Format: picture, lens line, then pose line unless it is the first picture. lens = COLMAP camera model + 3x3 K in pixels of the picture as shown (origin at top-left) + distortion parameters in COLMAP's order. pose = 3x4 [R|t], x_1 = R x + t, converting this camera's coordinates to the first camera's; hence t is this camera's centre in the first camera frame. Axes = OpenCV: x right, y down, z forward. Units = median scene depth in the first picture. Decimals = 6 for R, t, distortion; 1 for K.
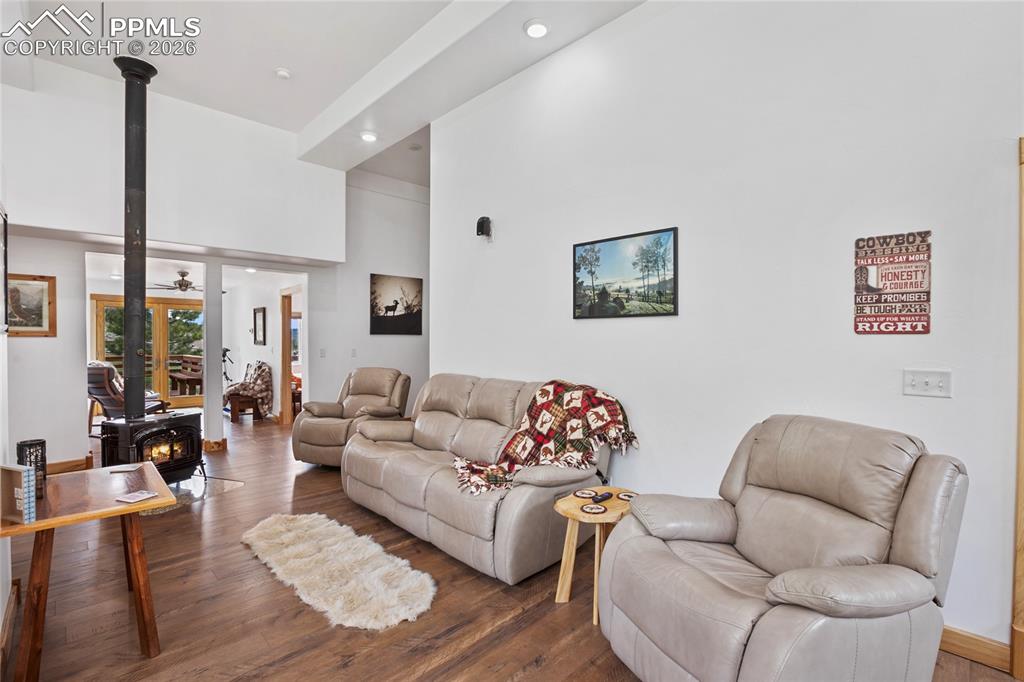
lens RADIAL K [[470.9, 0, 508.2], [0, 470.9, 339.1], [0, 0, 1]] dist [0.000500, 0.000739]
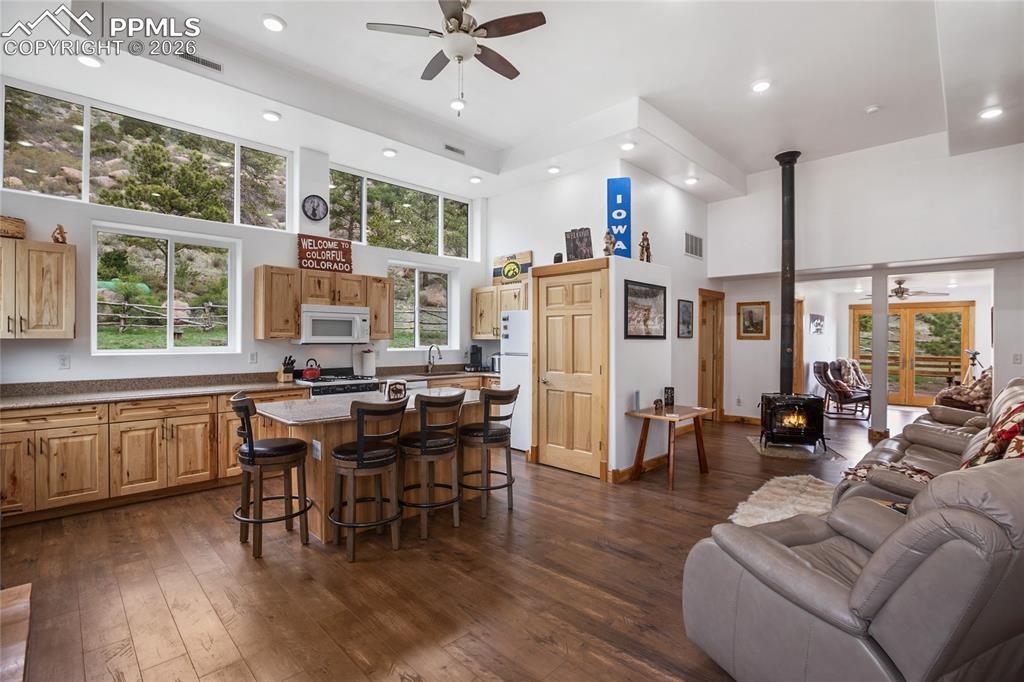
lens RADIAL K [[470.9, 0, 508.2], [0, 470.9, 339.1], [0, 0, 1]] dist [0.000500, 0.000739]
pose [[0.017406, 0.001110, -0.999848, 0.606947], [-0.003038, 0.999995, 0.001057, -0.005481], [0.999844, 0.003020, 0.017410, 0.098866]]
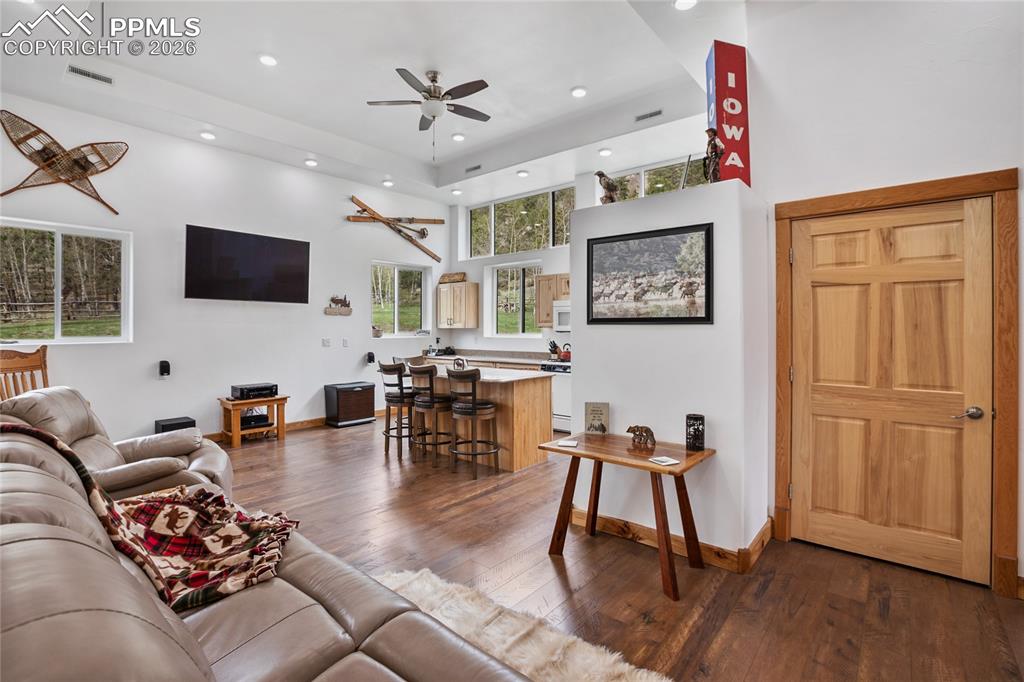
lens RADIAL K [[477.9, 0, 510.1], [0, 477.9, 328.5], [0, 0, 1]] dist [-0.043747, 0.000165]
pose [[-0.993449, -0.000581, -0.114276, -0.203550], [-0.000362, 0.999998, -0.001937, 0.002010], [0.114277, -0.001883, -0.993447, 1.064603]]
